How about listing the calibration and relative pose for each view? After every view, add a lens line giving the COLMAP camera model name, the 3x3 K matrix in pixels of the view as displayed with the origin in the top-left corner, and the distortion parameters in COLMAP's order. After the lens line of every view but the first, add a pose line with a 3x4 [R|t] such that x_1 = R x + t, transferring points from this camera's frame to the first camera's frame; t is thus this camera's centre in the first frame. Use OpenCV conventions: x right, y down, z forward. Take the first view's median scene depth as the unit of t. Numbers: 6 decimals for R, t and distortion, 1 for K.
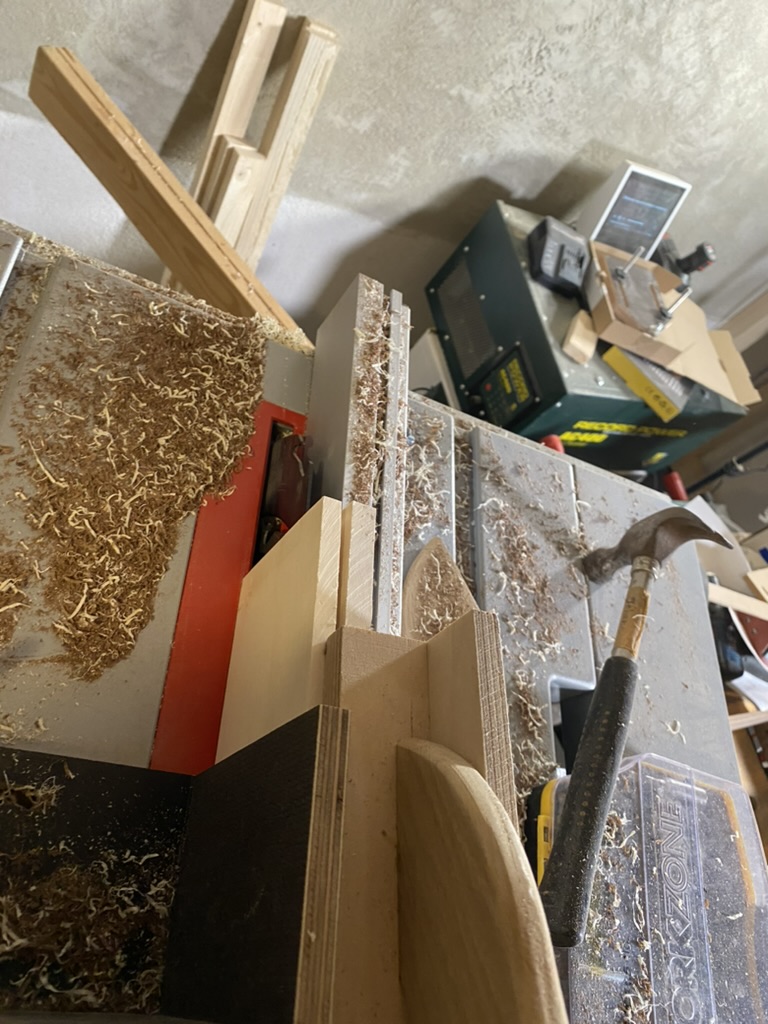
lens RADIAL K [[789.4, 0, 384.0], [0, 789.4, 512.0], [0, 0, 1]] dist [0.004268, 0.003996]
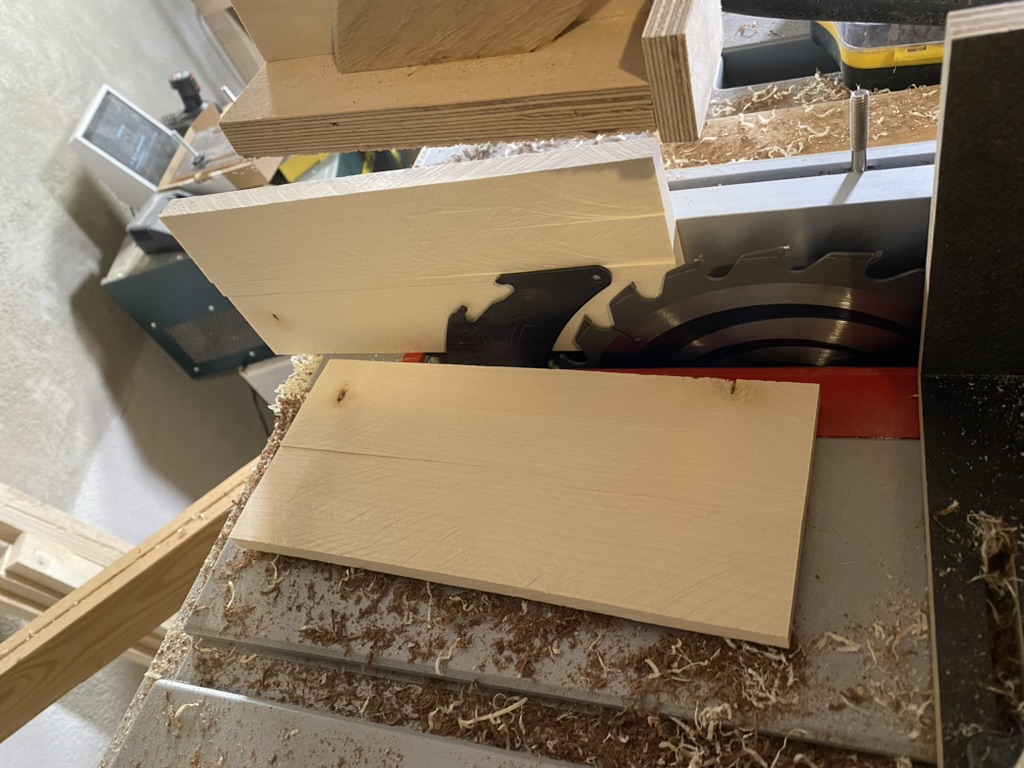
lens RADIAL K [[789.4, 0, 516.8], [0, 789.4, 390.9], [0, 0, 1]] dist [0.004268, 0.003996]
pose [[0.024545, -0.988765, 0.147451, -0.097340], [0.989805, 0.044736, 0.135222, -0.043936], [-0.140299, 0.142629, 0.979782, 0.072991]]
